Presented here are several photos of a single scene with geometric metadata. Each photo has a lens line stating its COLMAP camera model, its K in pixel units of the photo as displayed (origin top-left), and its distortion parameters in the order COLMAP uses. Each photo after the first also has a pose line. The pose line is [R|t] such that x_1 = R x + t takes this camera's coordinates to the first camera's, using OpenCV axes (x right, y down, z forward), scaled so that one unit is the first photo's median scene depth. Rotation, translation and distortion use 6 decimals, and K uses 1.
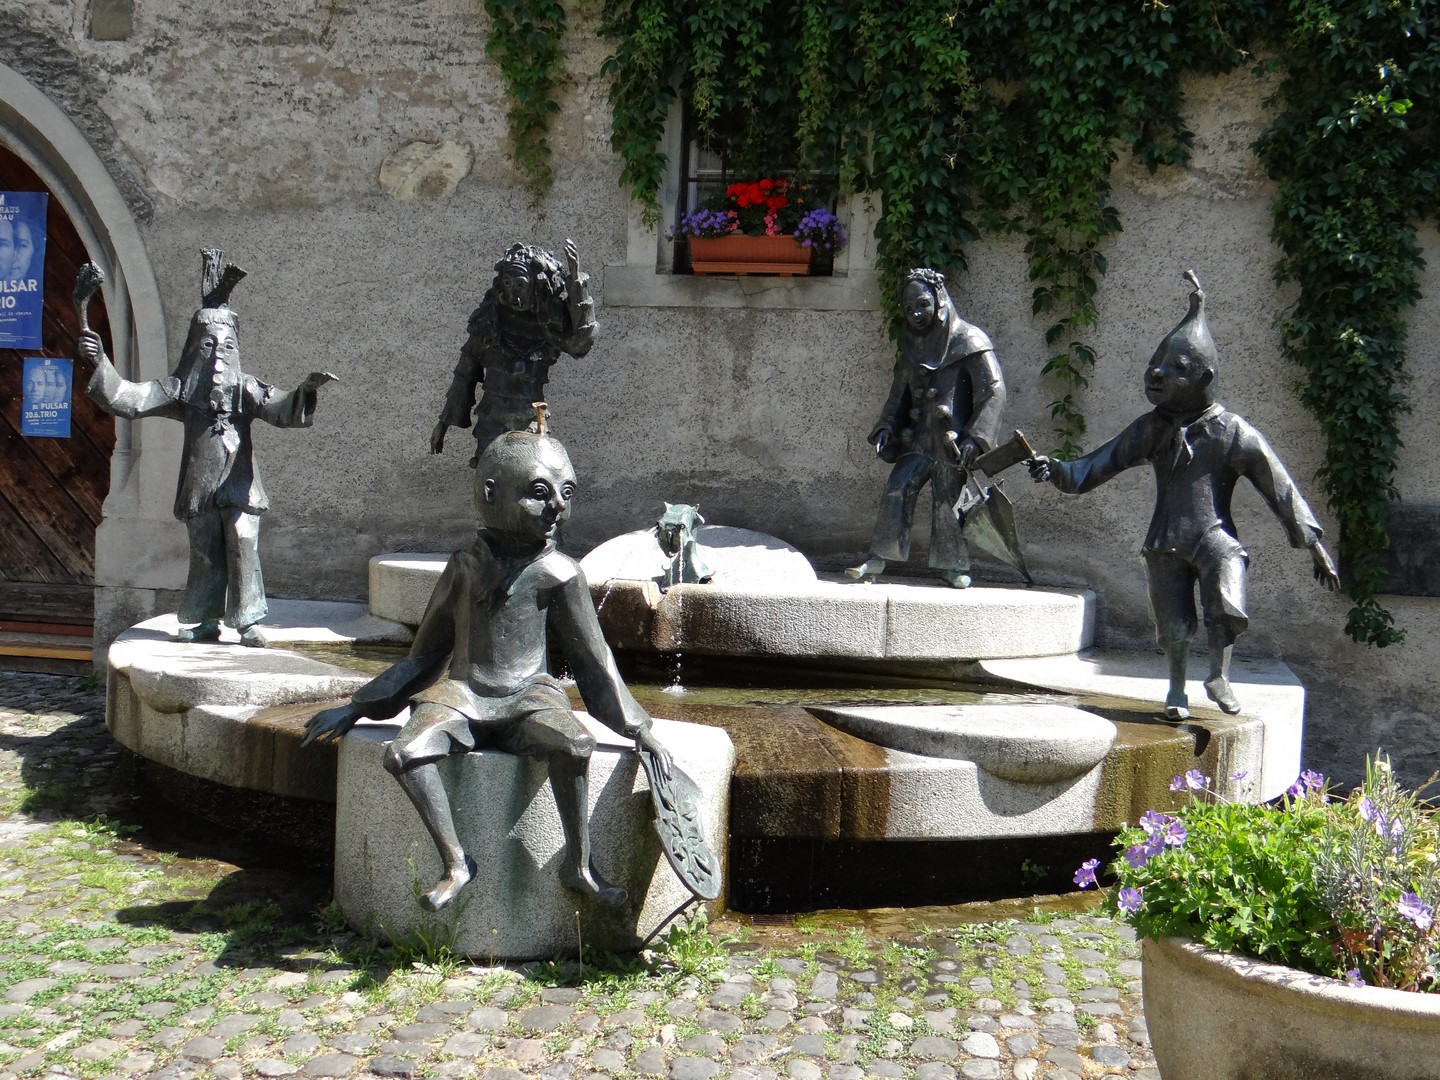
lens RADIAL K [[1527.6, 0, 720.0], [0, 1527.6, 540.0], [0, 0, 1]] dist [-0.005571, -0.009000]
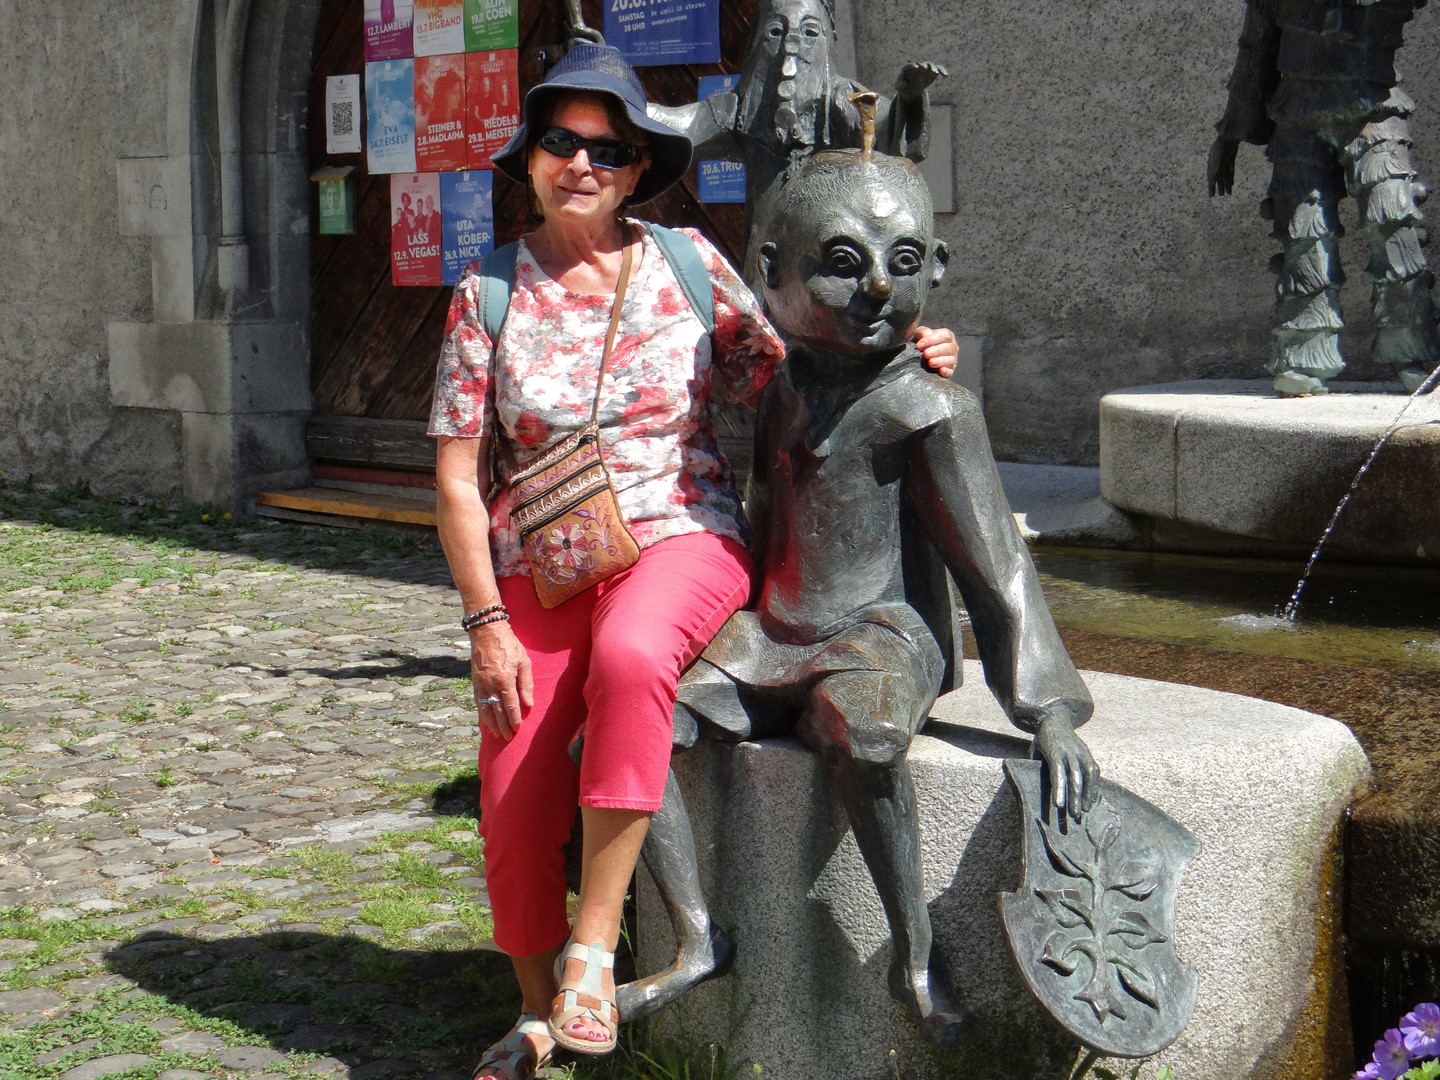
lens RADIAL K [[2660.6, 0, 720.0], [0, 2660.6, 540.0], [0, 0, 1]] dist [0.002294, 0.137053]
pose [[0.836279, 0.013949, -0.548127, 0.217702], [0.023302, 0.997869, 0.060947, 0.004597], [0.547809, -0.063741, 0.834171, 0.121845]]
